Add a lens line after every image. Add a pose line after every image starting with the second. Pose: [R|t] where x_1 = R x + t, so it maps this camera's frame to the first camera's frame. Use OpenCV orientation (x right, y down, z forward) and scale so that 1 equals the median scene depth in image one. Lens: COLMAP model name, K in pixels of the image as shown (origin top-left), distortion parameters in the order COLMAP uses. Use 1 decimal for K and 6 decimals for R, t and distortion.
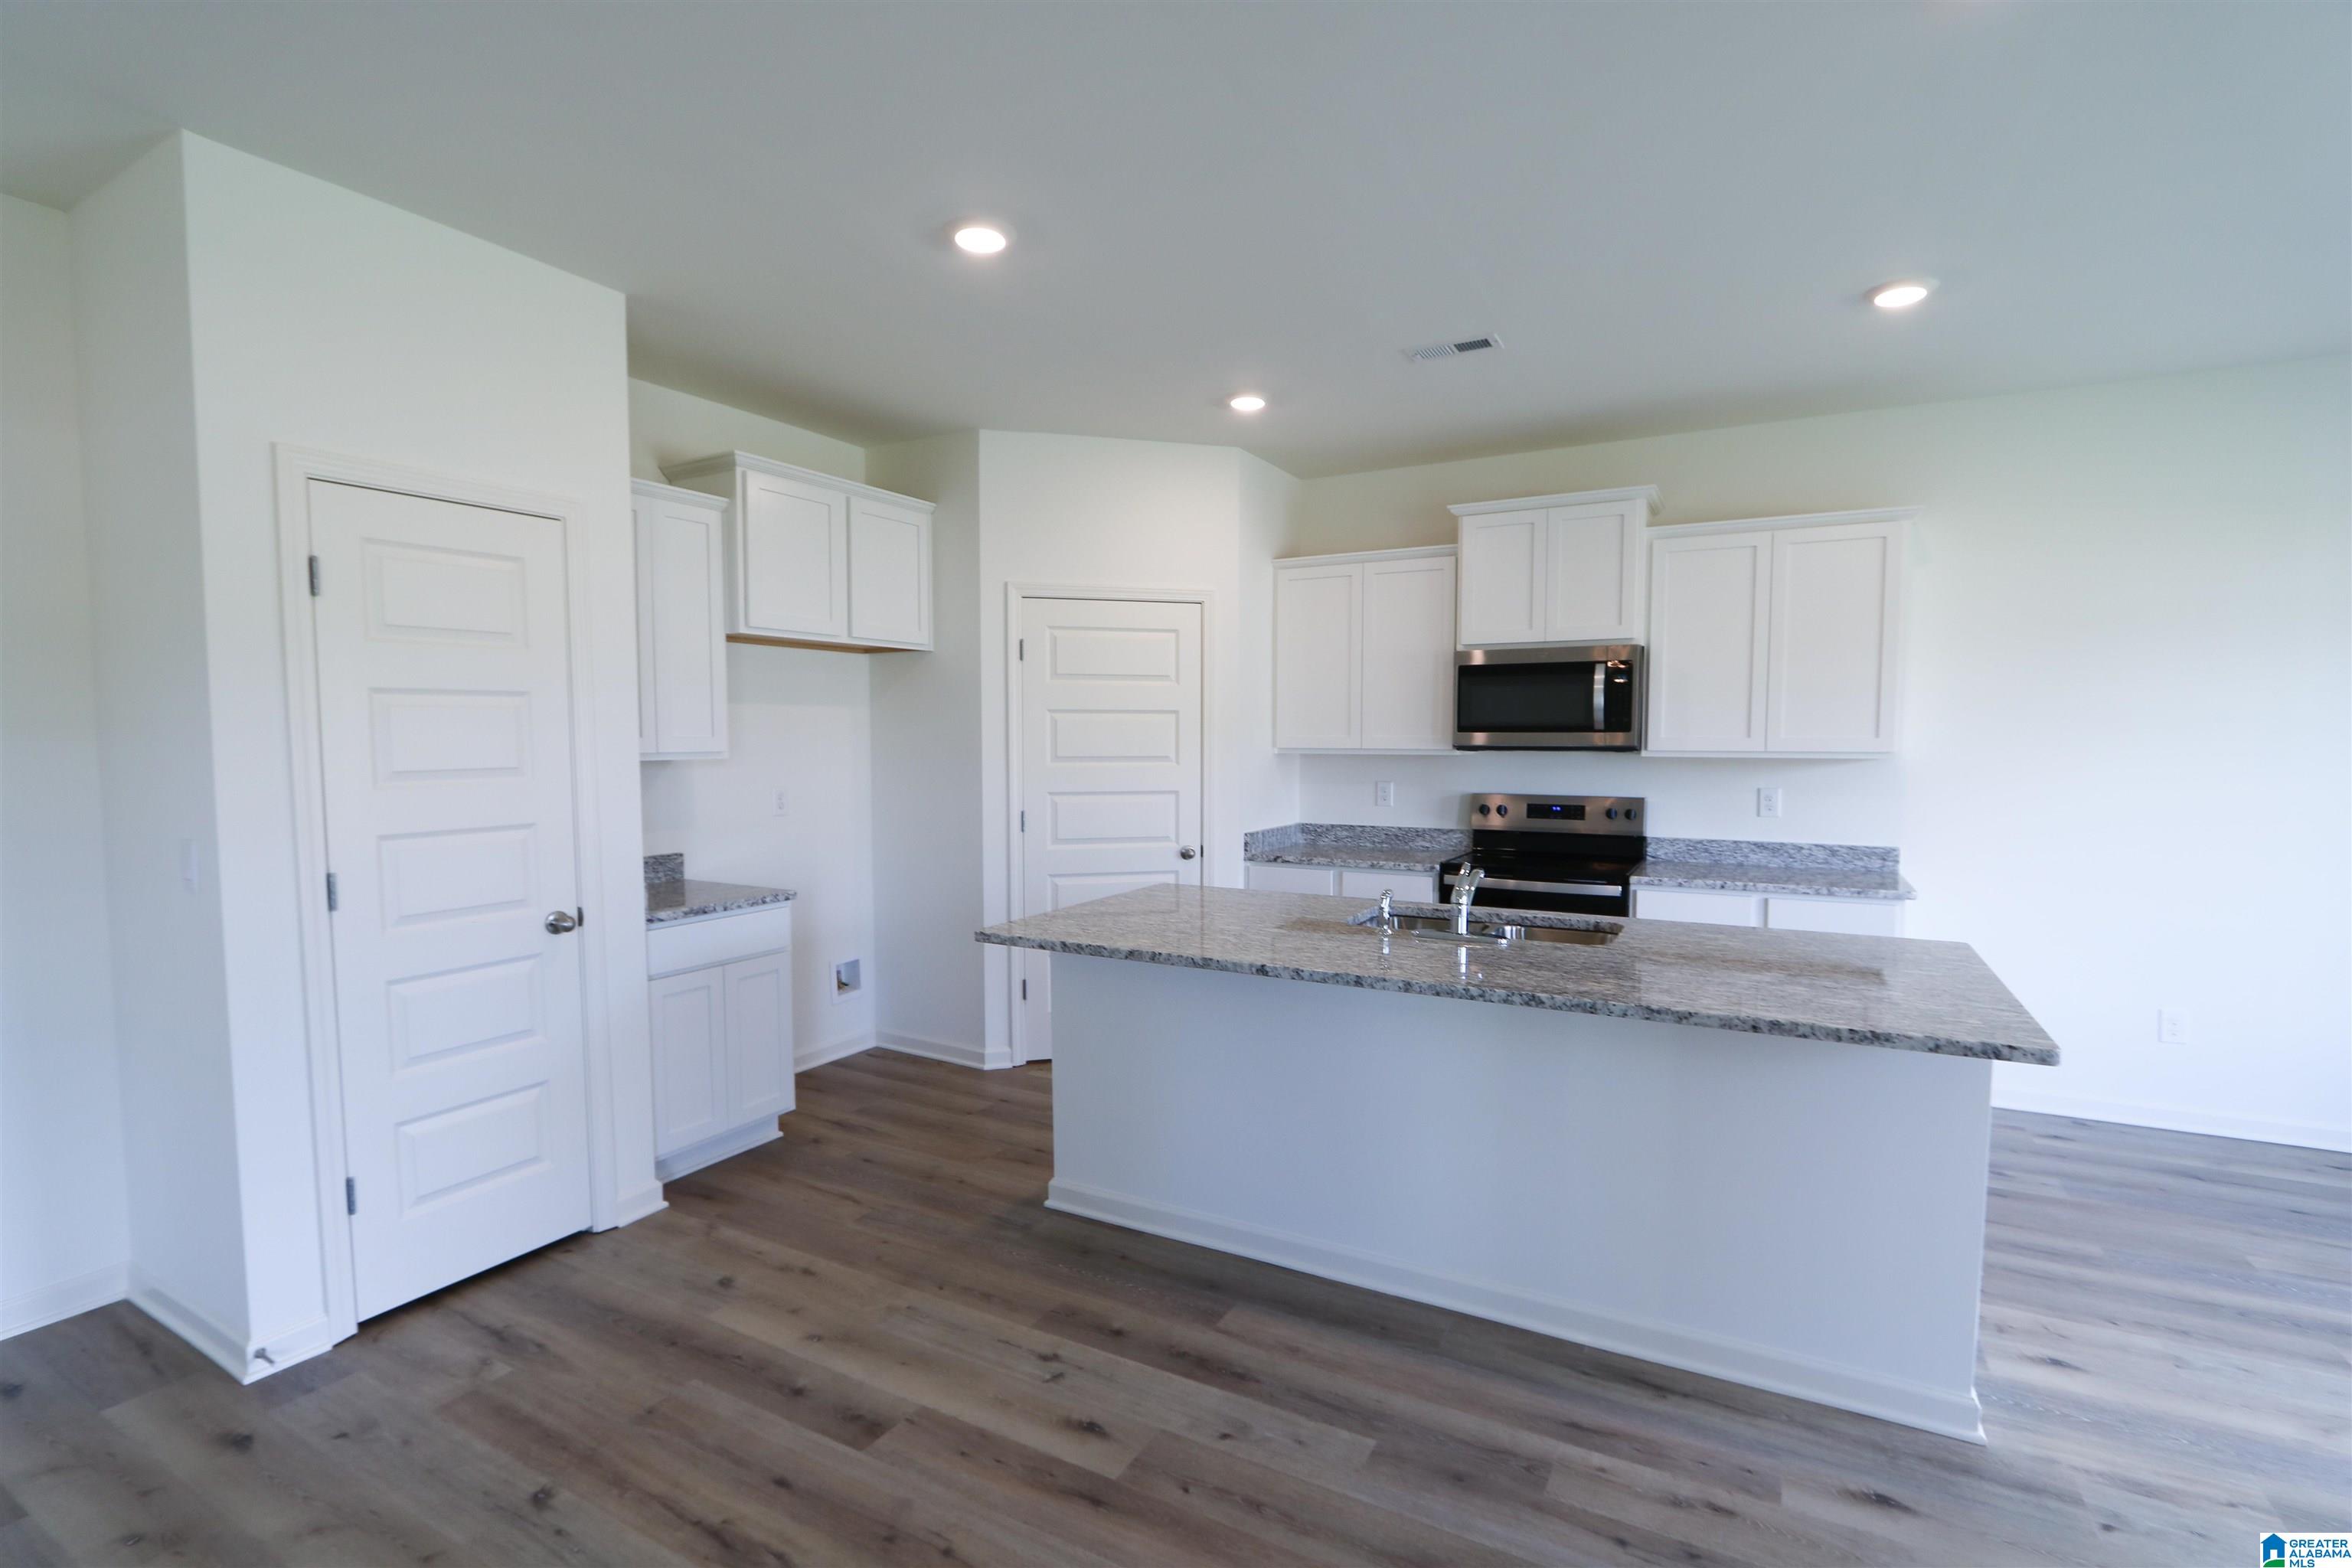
lens RADIAL K [[1074.7, 0, 1171.9], [0, 1074.7, 808.1], [0, 0, 1]] dist [-0.015546, 0.001142]
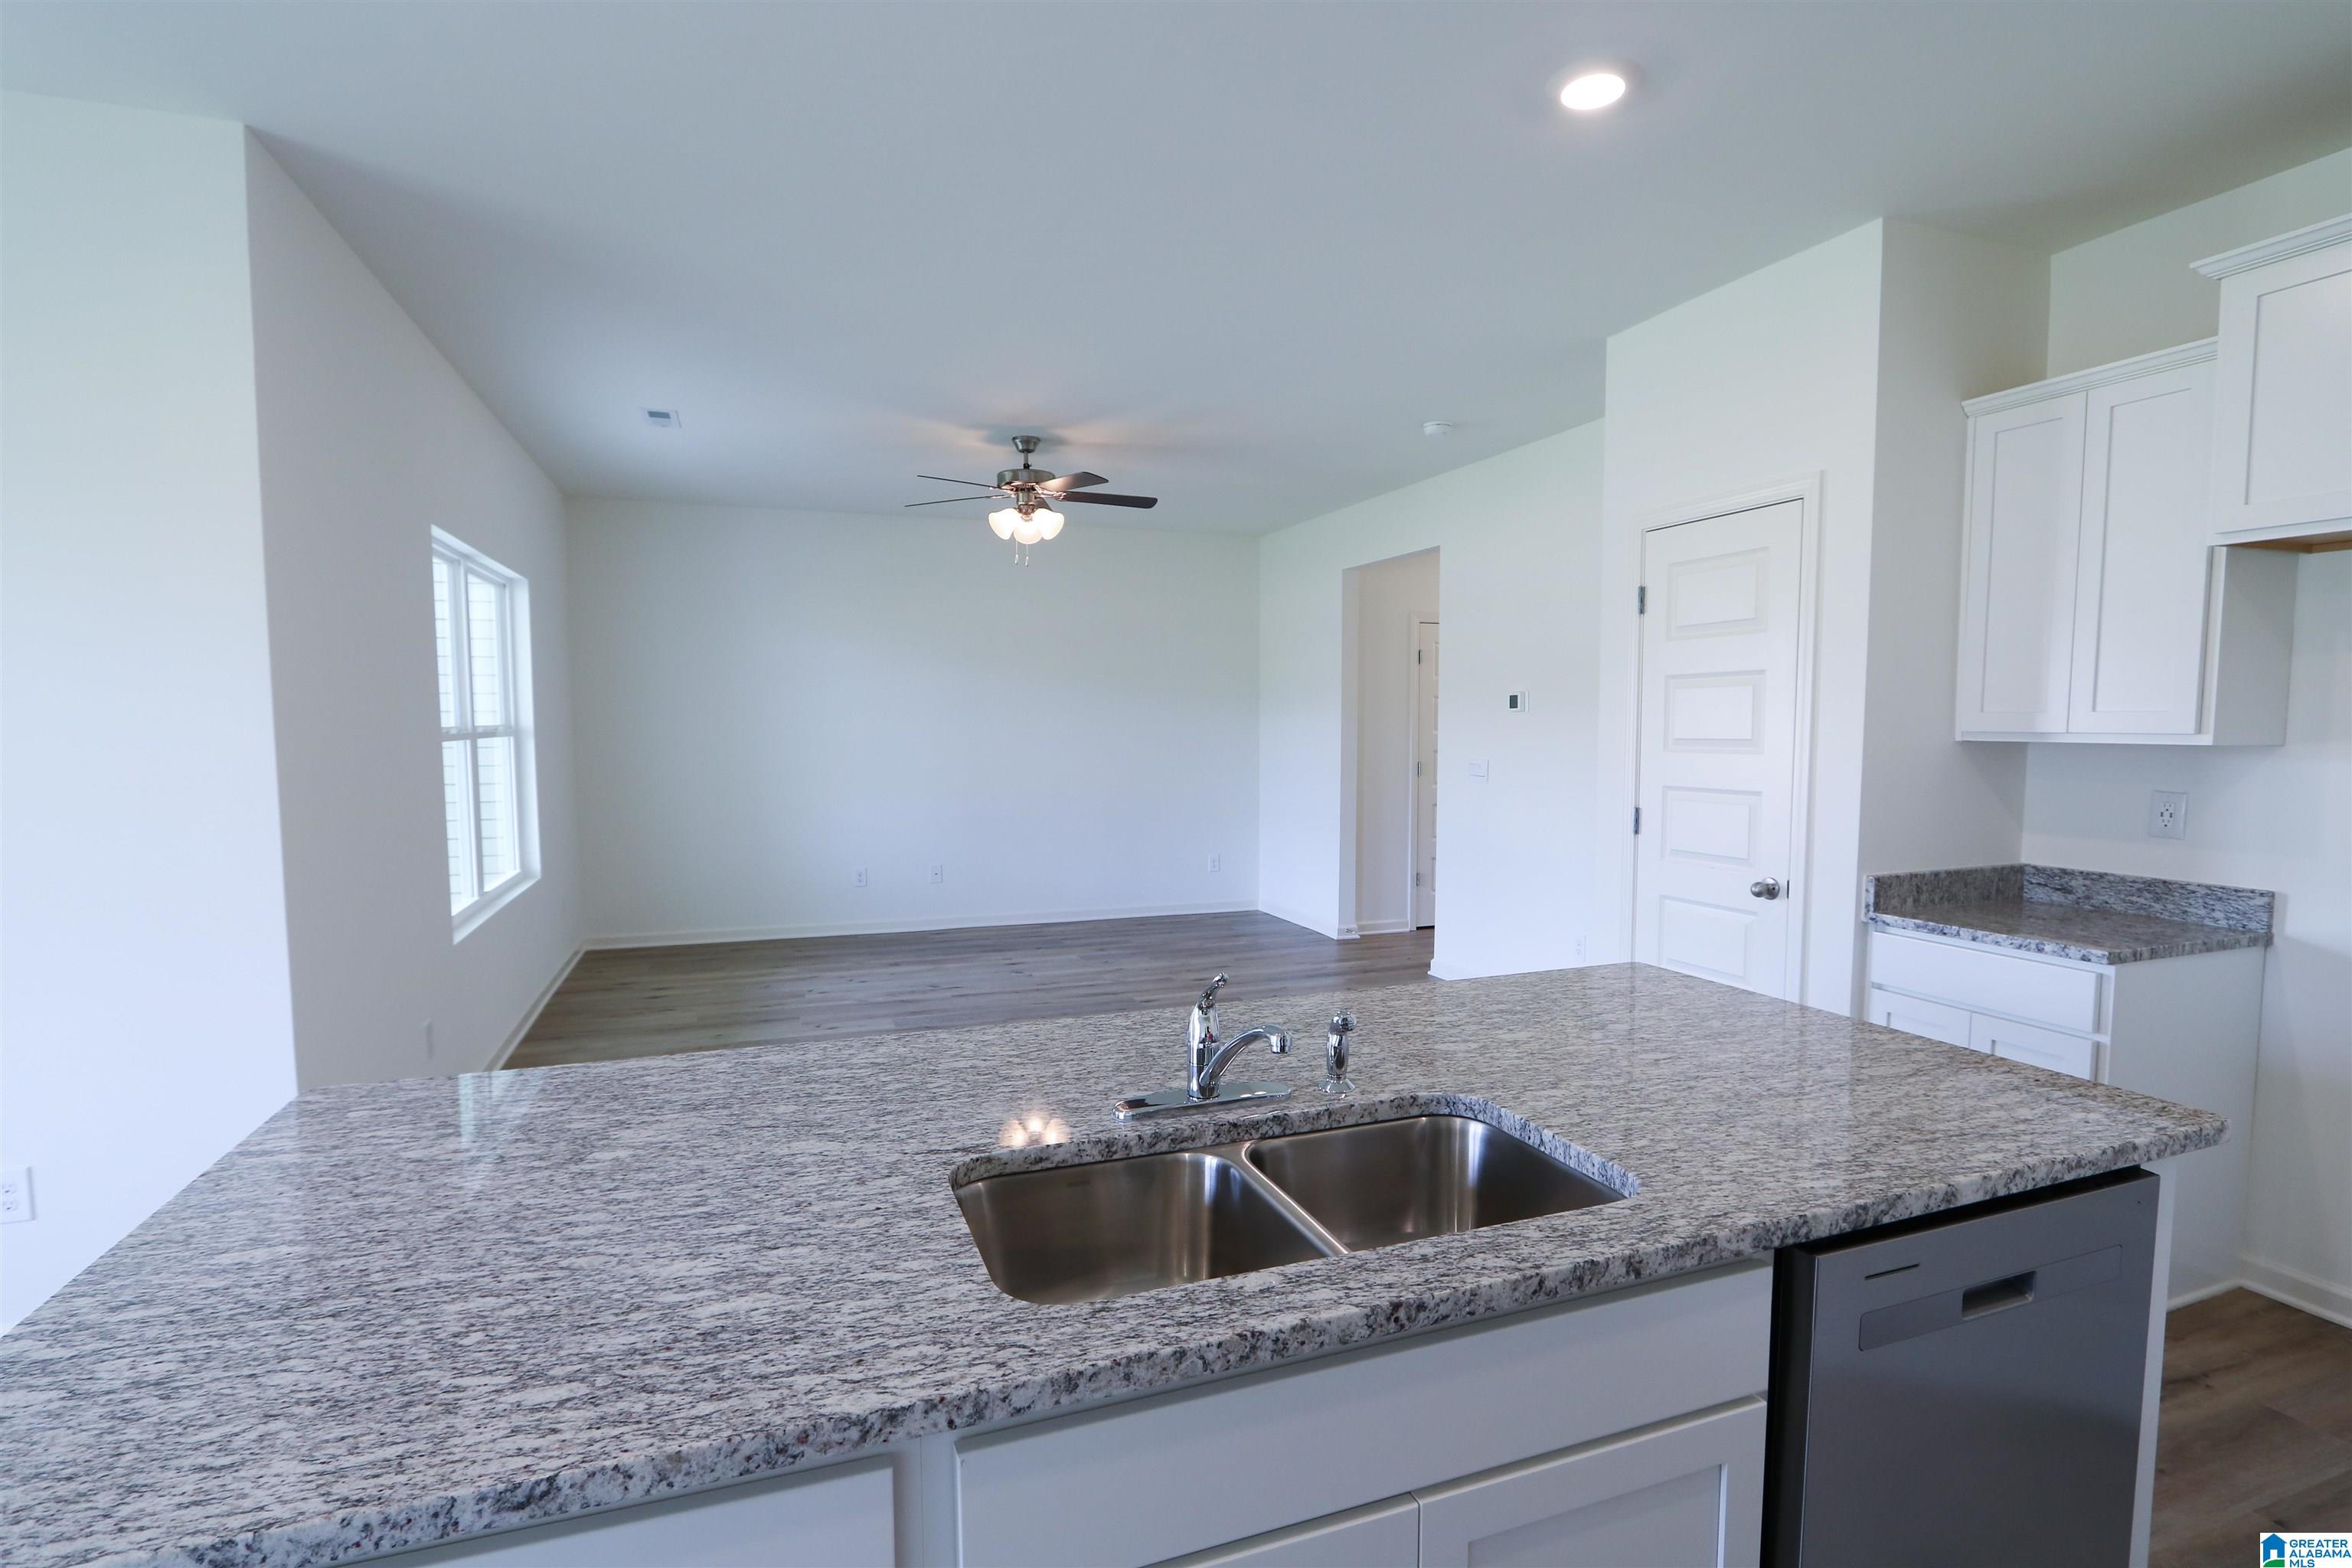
lens RADIAL K [[1127.3, 0, 1172.7], [0, 1127.3, 810.6], [0, 0, 1]] dist [-0.015938, -0.000604]
pose [[-0.643751, 0.064412, -0.762519, 0.442665], [-0.048907, 0.990951, 0.124998, -0.054553], [0.763671, 0.117760, -0.634775, 0.860663]]
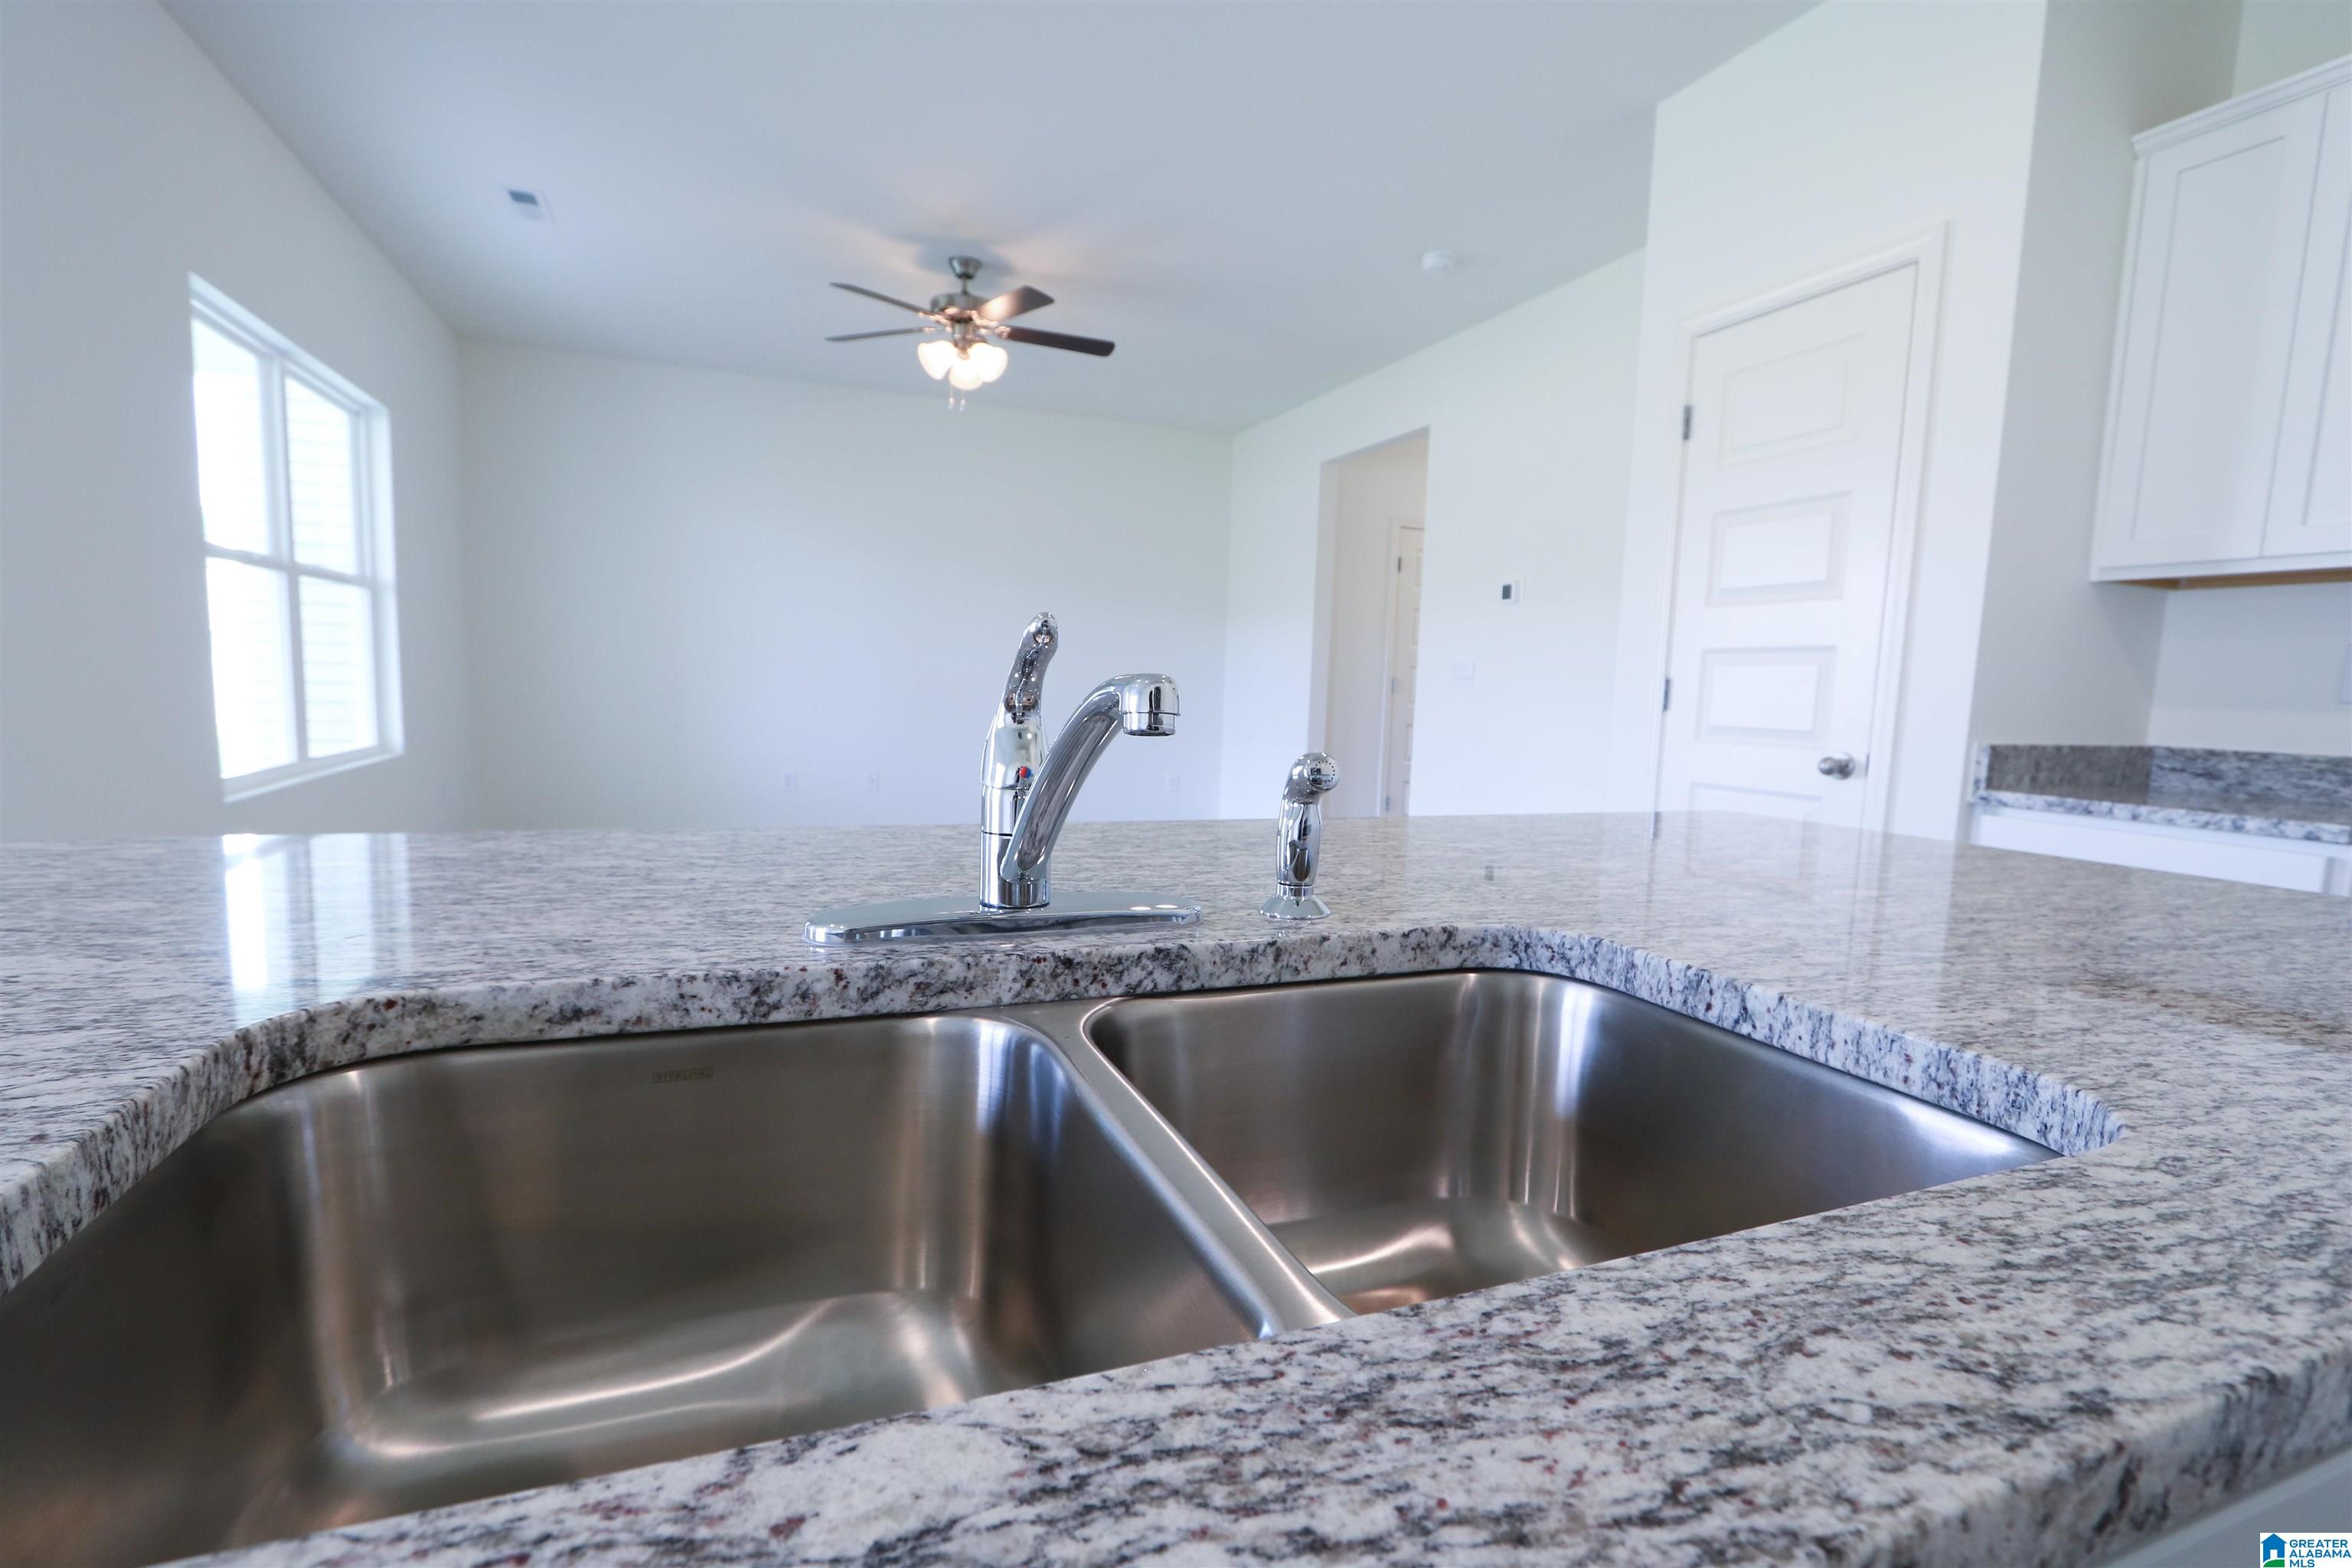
lens RADIAL K [[1074.1, 0, 1177.1], [0, 1074.1, 810.7], [0, 0, 1]] dist [-0.019111, 0.001432]
pose [[-0.624370, 0.072583, -0.777749, 0.282220], [-0.086397, 0.983147, 0.161111, 0.035056], [0.776336, 0.167788, -0.607576, 0.768614]]
